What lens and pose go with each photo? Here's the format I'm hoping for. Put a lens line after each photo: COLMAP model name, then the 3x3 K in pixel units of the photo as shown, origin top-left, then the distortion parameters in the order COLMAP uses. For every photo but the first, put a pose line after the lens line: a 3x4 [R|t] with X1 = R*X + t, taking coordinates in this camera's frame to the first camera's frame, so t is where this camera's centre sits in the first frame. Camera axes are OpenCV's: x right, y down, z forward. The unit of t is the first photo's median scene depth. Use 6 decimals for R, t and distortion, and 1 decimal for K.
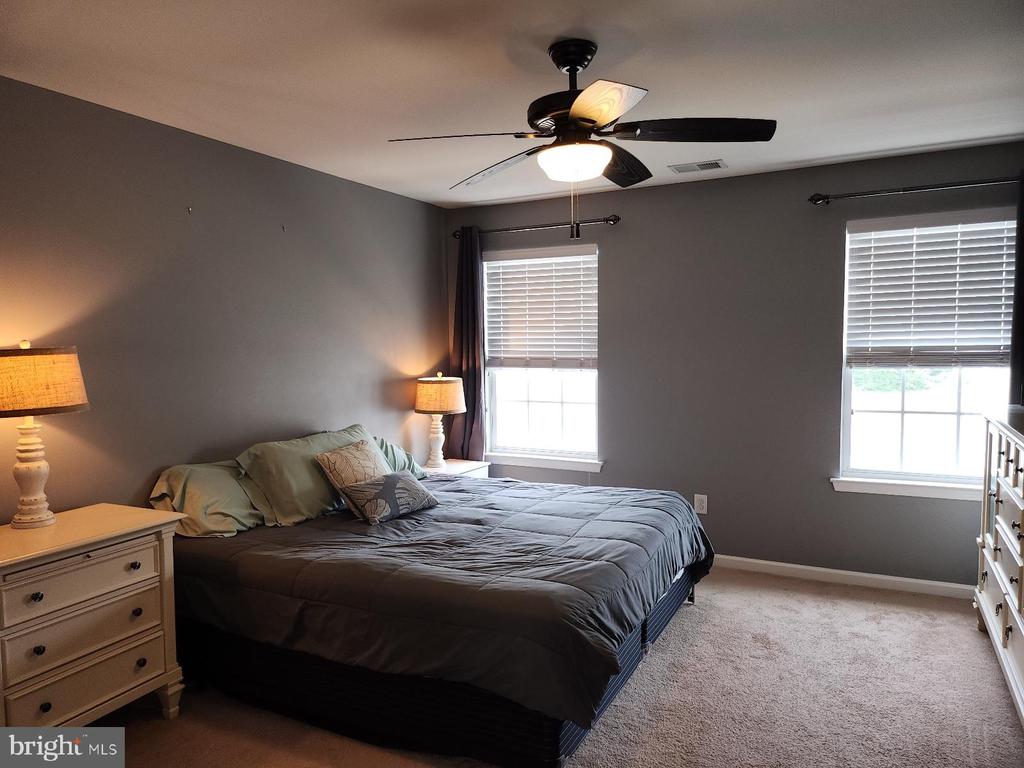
lens RADIAL K [[716.2, 0, 505.7], [0, 716.2, 388.5], [0, 0, 1]] dist [0.071761, -0.079341]
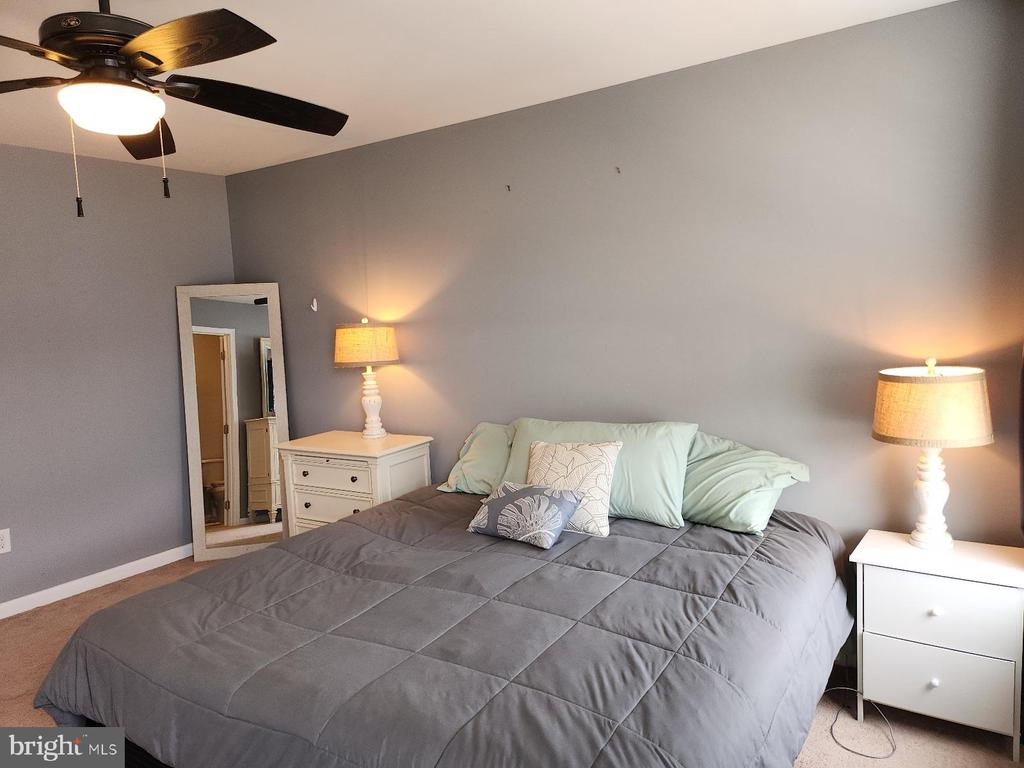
lens RADIAL K [[716.2, 0, 505.7], [0, 716.2, 388.5], [0, 0, 1]] dist [0.071761, -0.079341]
pose [[-0.095120, 0.114694, -0.988836, 0.652578], [-0.035970, 0.992296, 0.118556, -0.082091], [0.994816, 0.046846, -0.090262, 1.159096]]
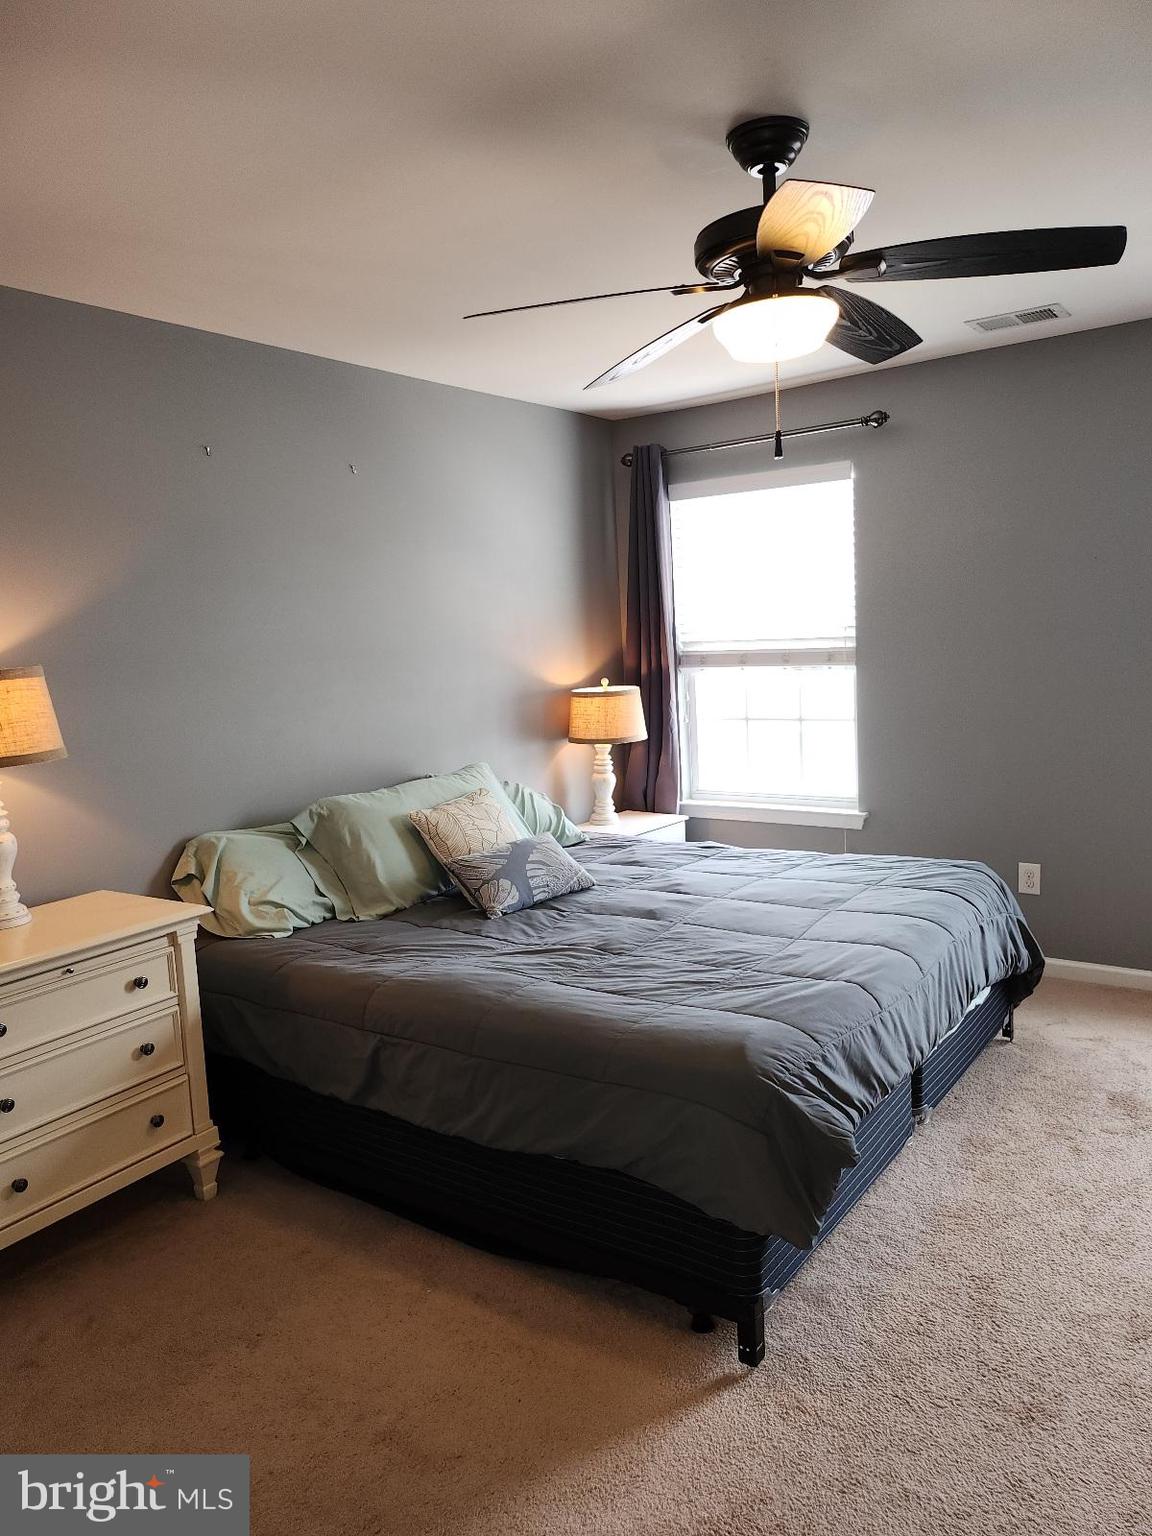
lens RADIAL K [[1077.0, 0, 588.7], [0, 1077.0, 762.9], [0, 0, 1]] dist [0.073140, -0.085291]
pose [[0.988788, -0.022711, -0.147590, 0.053749], [0.032070, 0.997601, 0.061342, -0.010839], [0.145843, -0.065388, 0.987144, 0.047893]]
